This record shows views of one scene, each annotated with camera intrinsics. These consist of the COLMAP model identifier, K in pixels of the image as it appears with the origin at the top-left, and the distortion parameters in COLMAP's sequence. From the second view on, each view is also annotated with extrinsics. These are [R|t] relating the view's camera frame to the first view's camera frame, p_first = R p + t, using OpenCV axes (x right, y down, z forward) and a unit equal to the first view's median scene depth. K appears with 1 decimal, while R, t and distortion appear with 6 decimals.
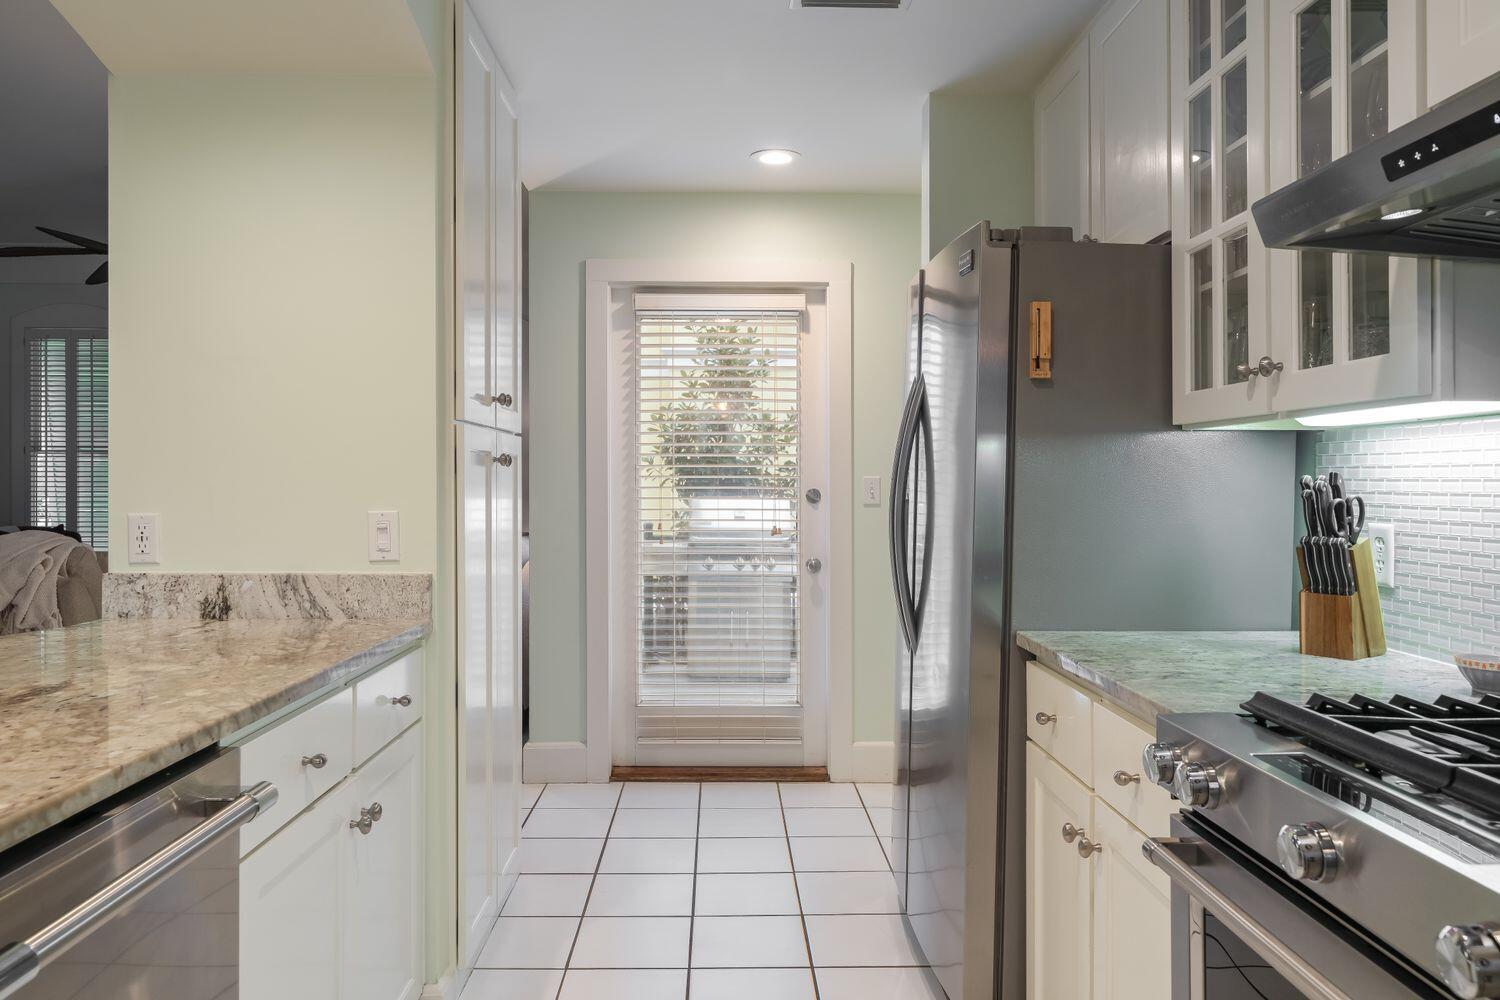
lens RADIAL K [[998.2, 0, 743.4], [0, 998.2, 481.9], [0, 0, 1]] dist [-0.005197, -0.000021]
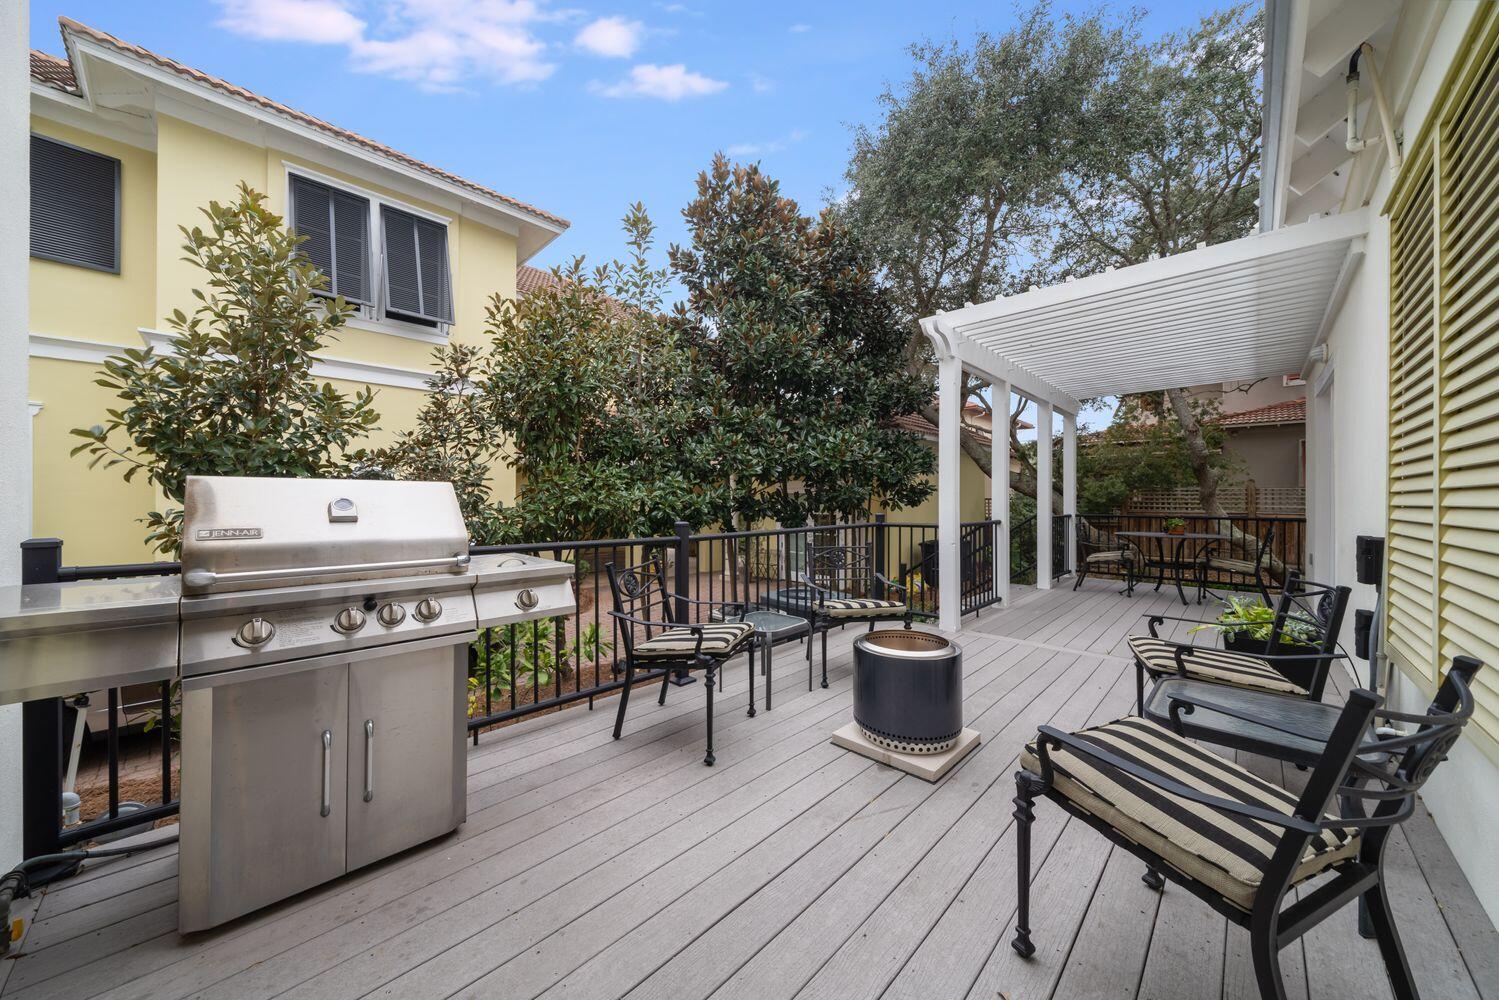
lens RADIAL K [[513.6, 0, 749.5], [0, 513.6, 500.0], [0, 0, 1]] dist [0.000926, 0.000211]
pose [[0.715226, 0.001201, 0.698892, -0.036045], [-0.004005, 0.999989, 0.002380, 0.026047], [-0.698882, -0.004501, 0.715223, 0.704625]]
